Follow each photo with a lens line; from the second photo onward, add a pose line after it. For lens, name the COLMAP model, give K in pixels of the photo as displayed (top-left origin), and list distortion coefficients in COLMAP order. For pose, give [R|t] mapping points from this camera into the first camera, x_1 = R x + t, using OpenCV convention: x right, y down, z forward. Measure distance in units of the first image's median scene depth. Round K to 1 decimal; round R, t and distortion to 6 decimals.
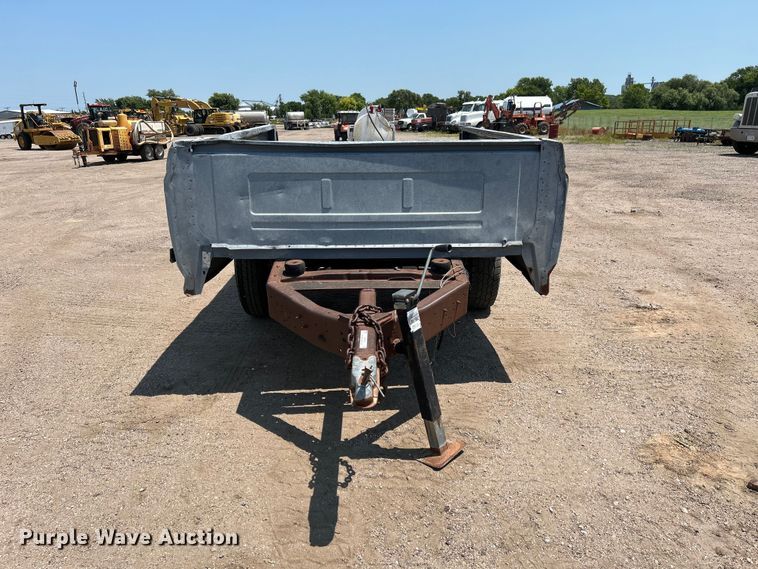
lens RADIAL K [[570.6, 0, 384.0], [0, 570.6, 284.7], [0, 0, 1]] dist [0.082818, -0.110076]
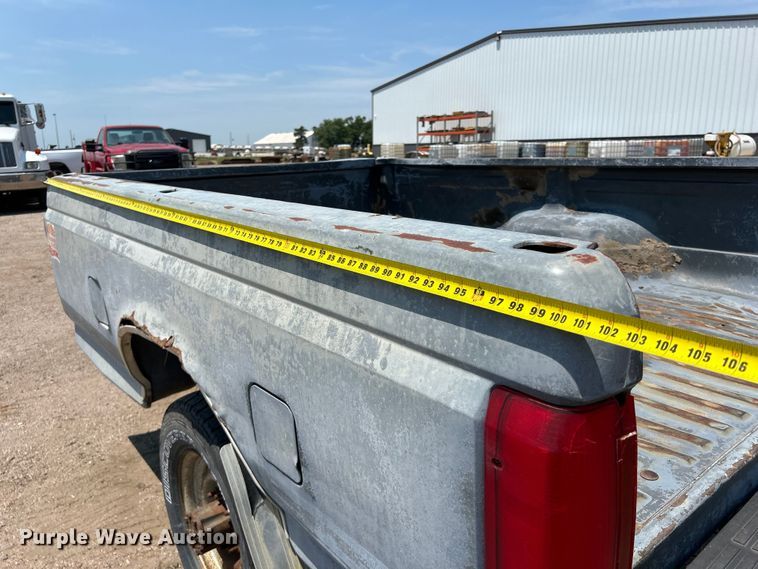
lens RADIAL K [[573.4, 0, 377.1], [0, 573.4, 280.9], [0, 0, 1]] dist [0.060838, -0.084989]
pose [[-0.792454, 0.171323, -0.585376, 0.446465], [-0.147553, 0.877385, 0.456535, -0.575447], [0.591815, 0.448157, -0.670008, 1.916747]]
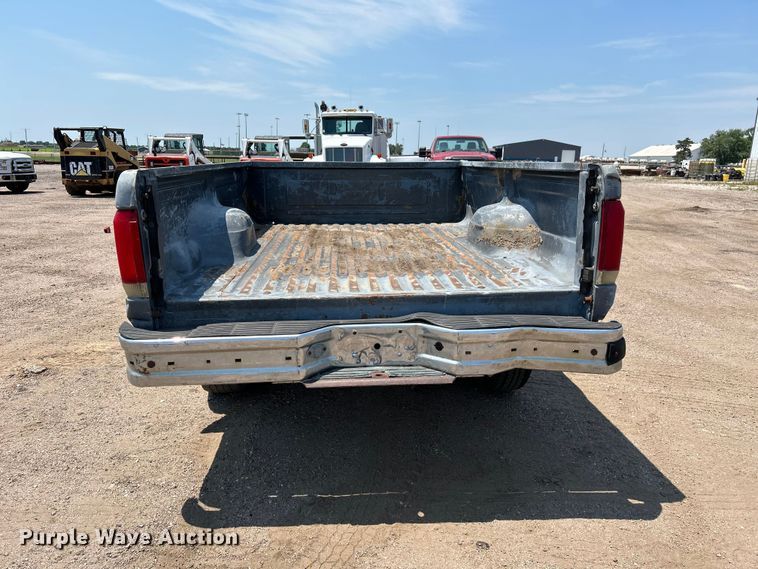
lens RADIAL K [[573.4, 0, 377.1], [0, 573.4, 280.9], [0, 0, 1]] dist [0.060838, -0.084989]
pose [[-0.999123, 0.011462, -0.040281, -0.016882], [-0.009707, 0.872235, 0.488991, -0.740330], [0.040739, 0.488953, -0.871358, 2.543066]]
